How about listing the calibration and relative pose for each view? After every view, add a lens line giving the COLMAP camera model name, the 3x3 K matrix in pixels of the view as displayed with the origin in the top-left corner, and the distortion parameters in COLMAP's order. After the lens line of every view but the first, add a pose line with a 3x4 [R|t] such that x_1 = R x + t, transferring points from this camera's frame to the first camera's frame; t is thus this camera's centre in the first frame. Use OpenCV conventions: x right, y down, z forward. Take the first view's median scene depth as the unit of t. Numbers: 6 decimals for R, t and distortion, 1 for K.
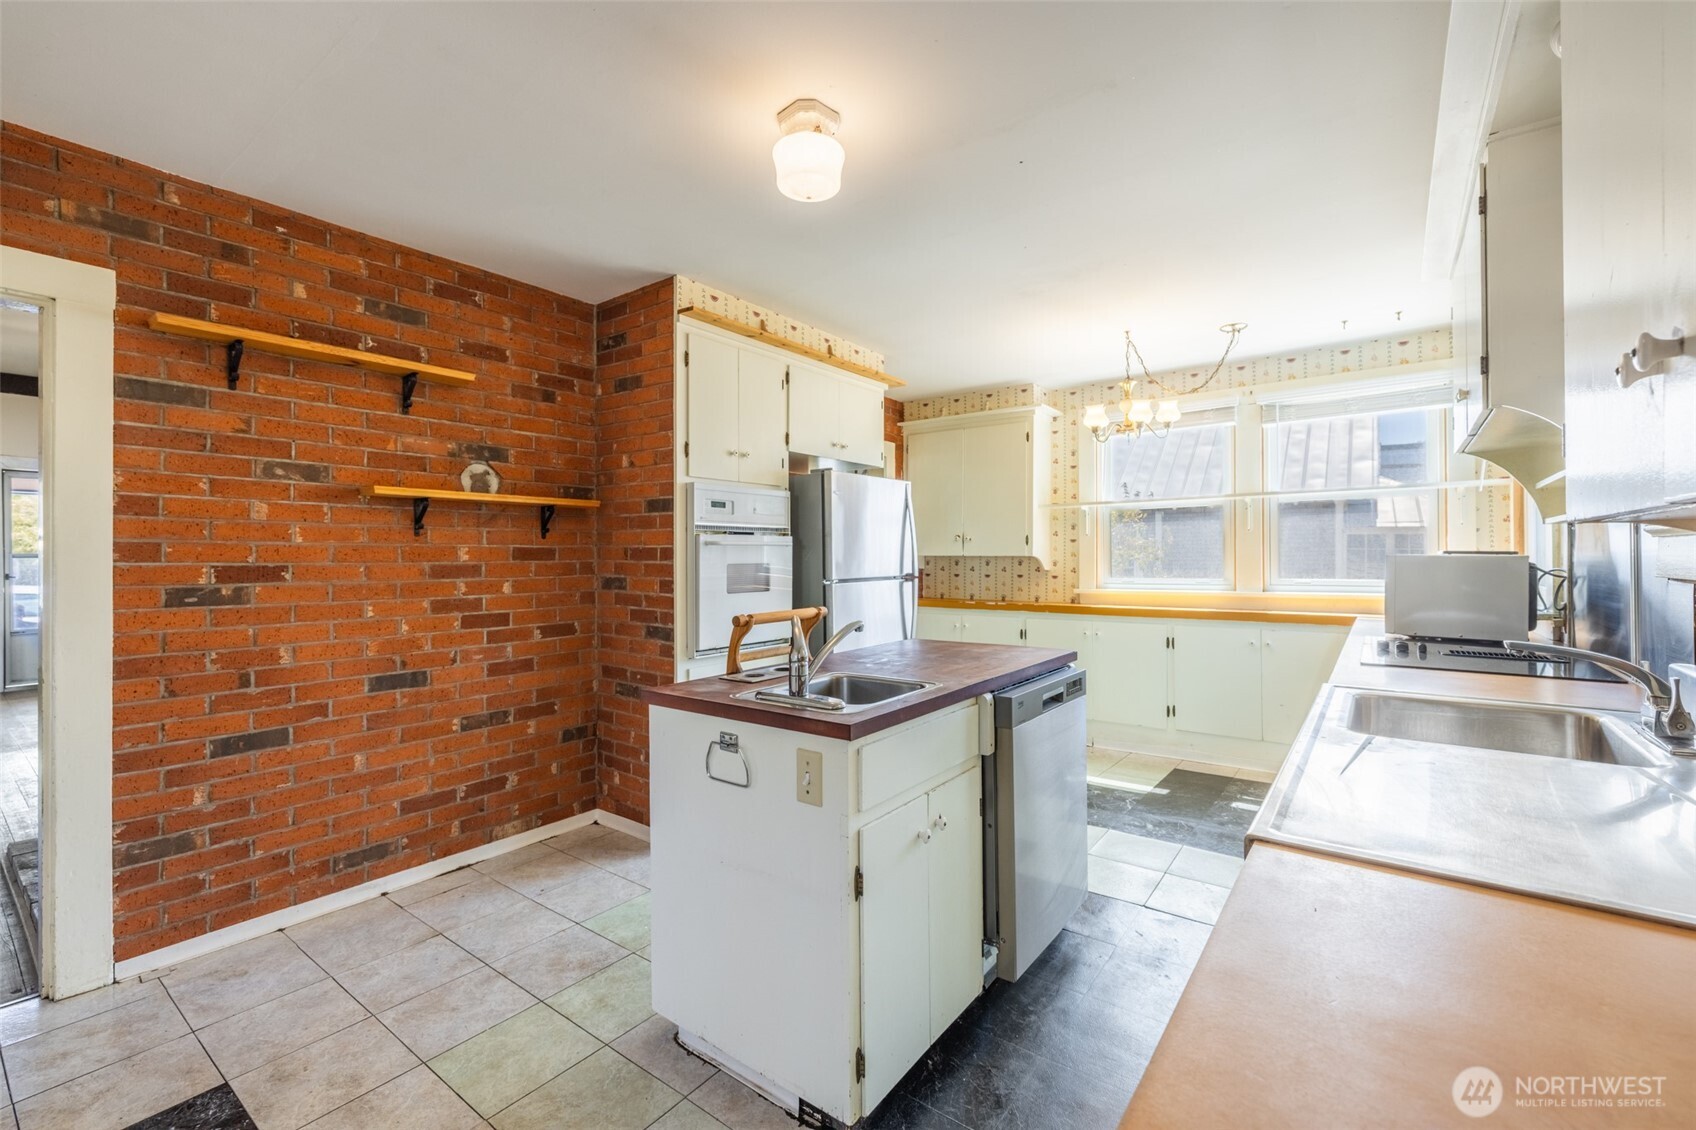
lens RADIAL K [[711.7, 0, 880.1], [0, 711.7, 559.5], [0, 0, 1]] dist [0.010527, -0.002240]
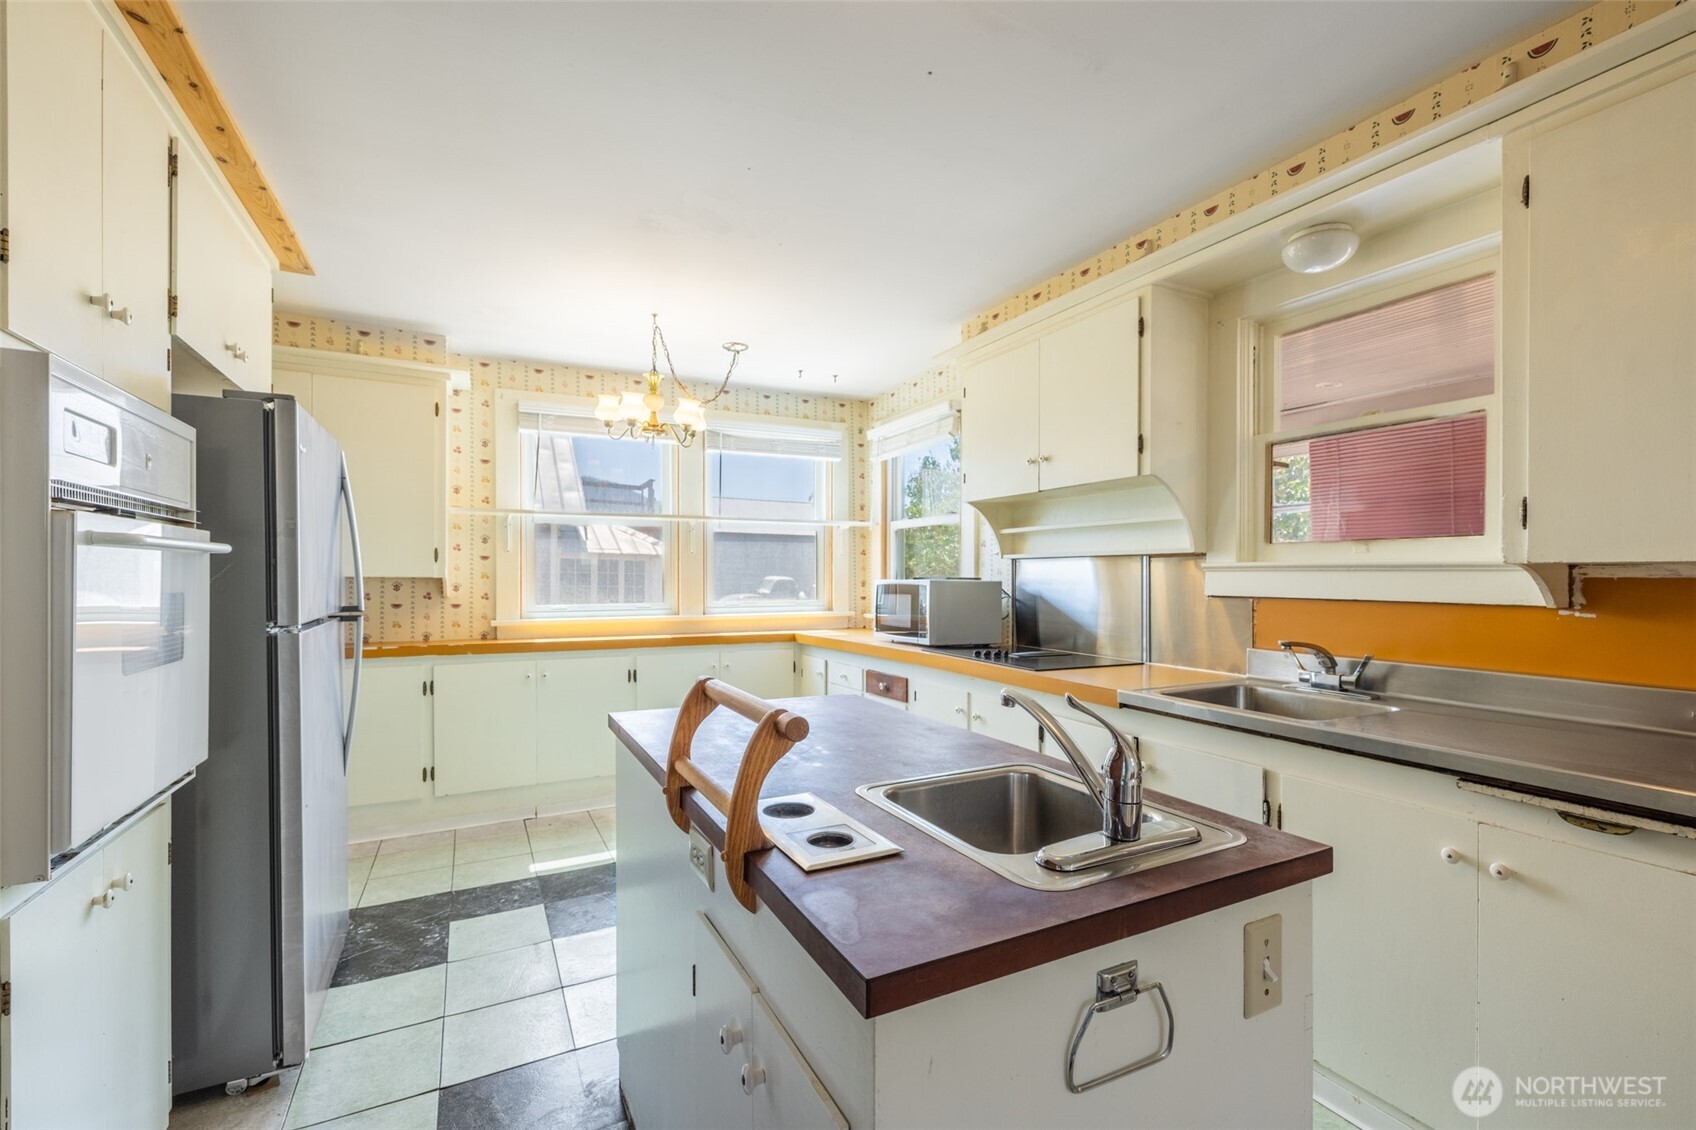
lens RADIAL K [[711.7, 0, 844.2], [0, 711.7, 573.8], [0, 0, 1]] dist [0.010527, -0.002240]
pose [[0.465118, 0.012399, 0.885162, -0.233065], [-0.003748, 0.999921, -0.012037, -0.001201], [-0.885241, 0.002281, 0.465127, 0.310491]]
